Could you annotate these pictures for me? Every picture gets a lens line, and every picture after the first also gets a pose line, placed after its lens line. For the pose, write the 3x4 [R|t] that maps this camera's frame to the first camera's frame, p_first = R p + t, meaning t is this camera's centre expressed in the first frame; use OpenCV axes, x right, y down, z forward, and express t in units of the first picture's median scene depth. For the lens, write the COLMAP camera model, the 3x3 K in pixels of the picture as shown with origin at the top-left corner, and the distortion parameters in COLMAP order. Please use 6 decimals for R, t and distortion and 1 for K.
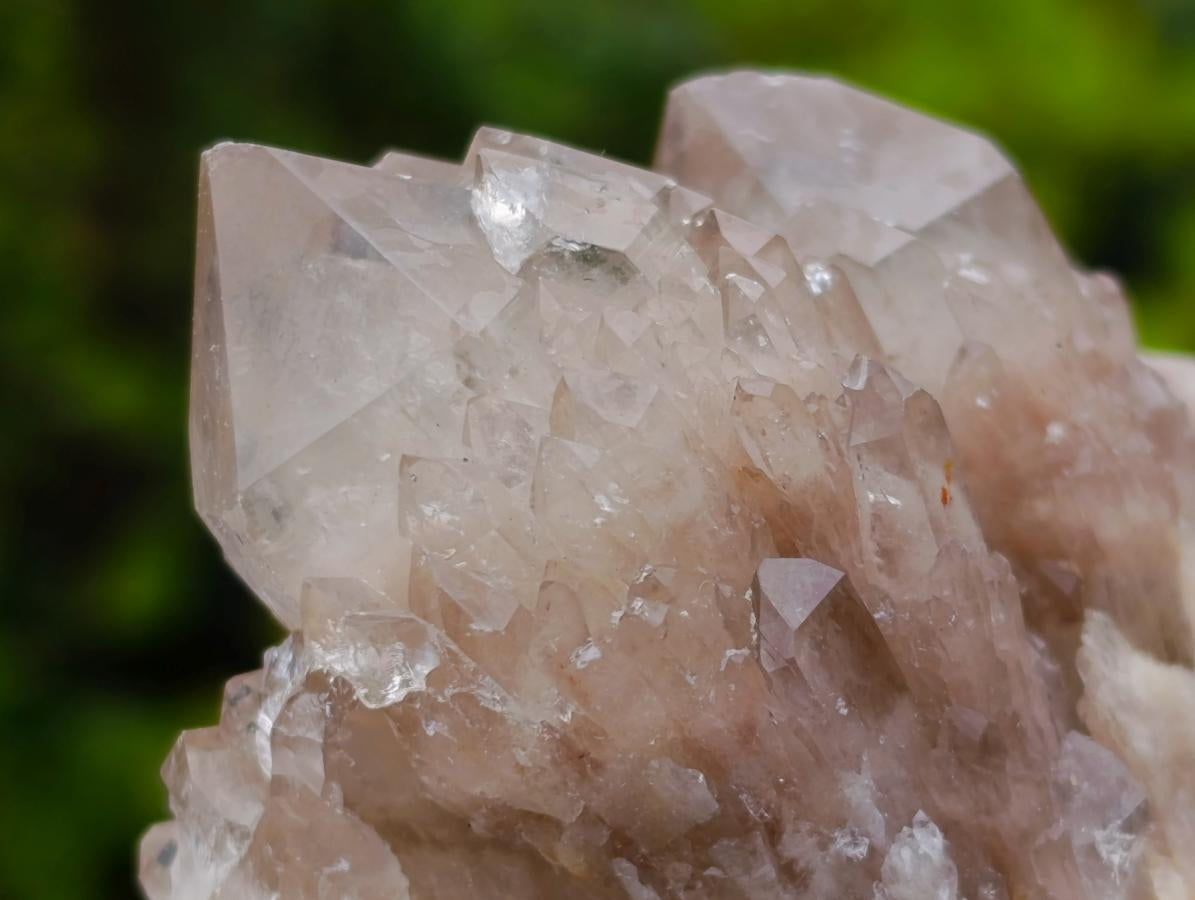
lens RADIAL K [[3453.1, 0, 597.5], [0, 3453.1, 450.0], [0, 0, 1]] dist [0.698228, -10.323527]
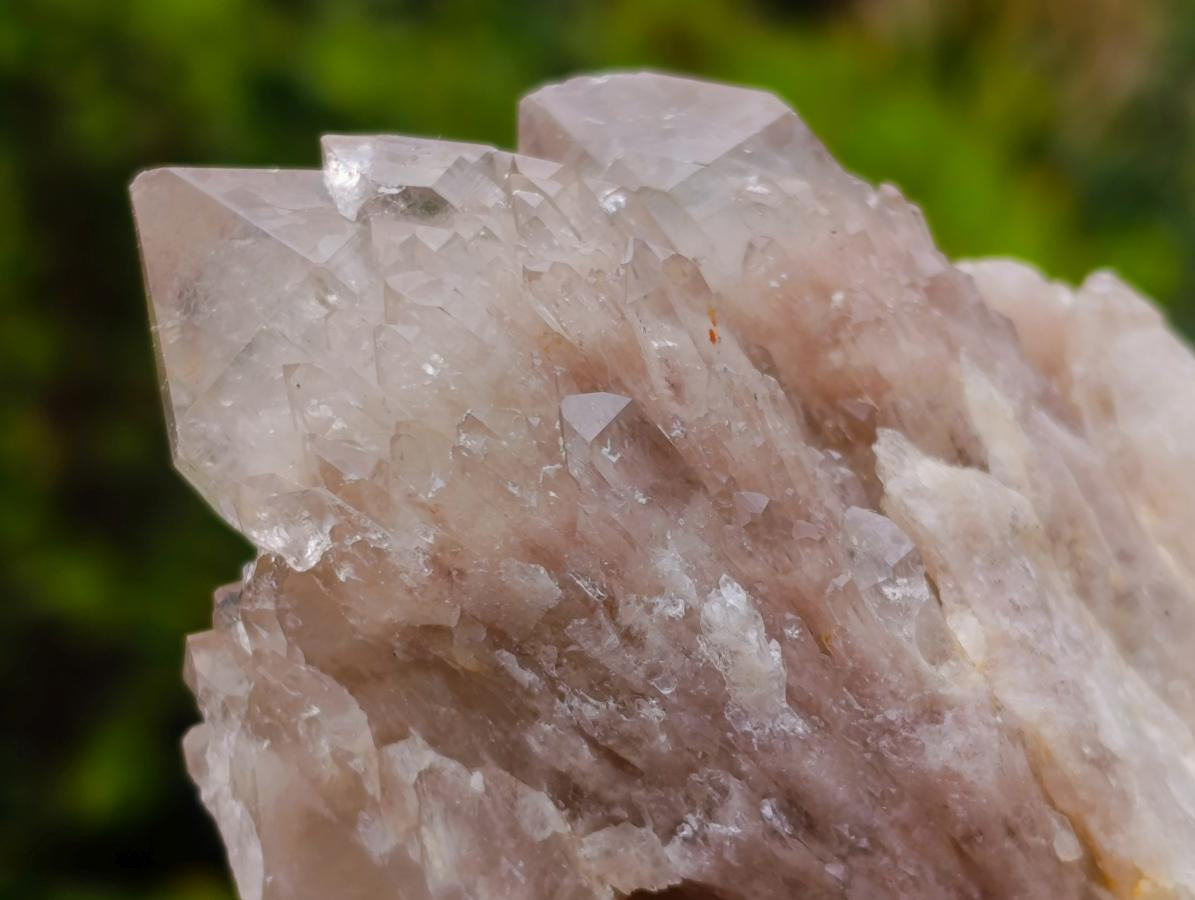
lens RADIAL K [[3453.1, 0, 597.5], [0, 3453.1, 450.0], [0, 0, 1]] dist [0.698228, -10.323527]
pose [[0.976501, -0.169459, -0.133151, 0.224028], [0.152761, 0.980070, -0.126995, 0.212879], [0.152017, 0.103670, 0.982926, -0.256405]]
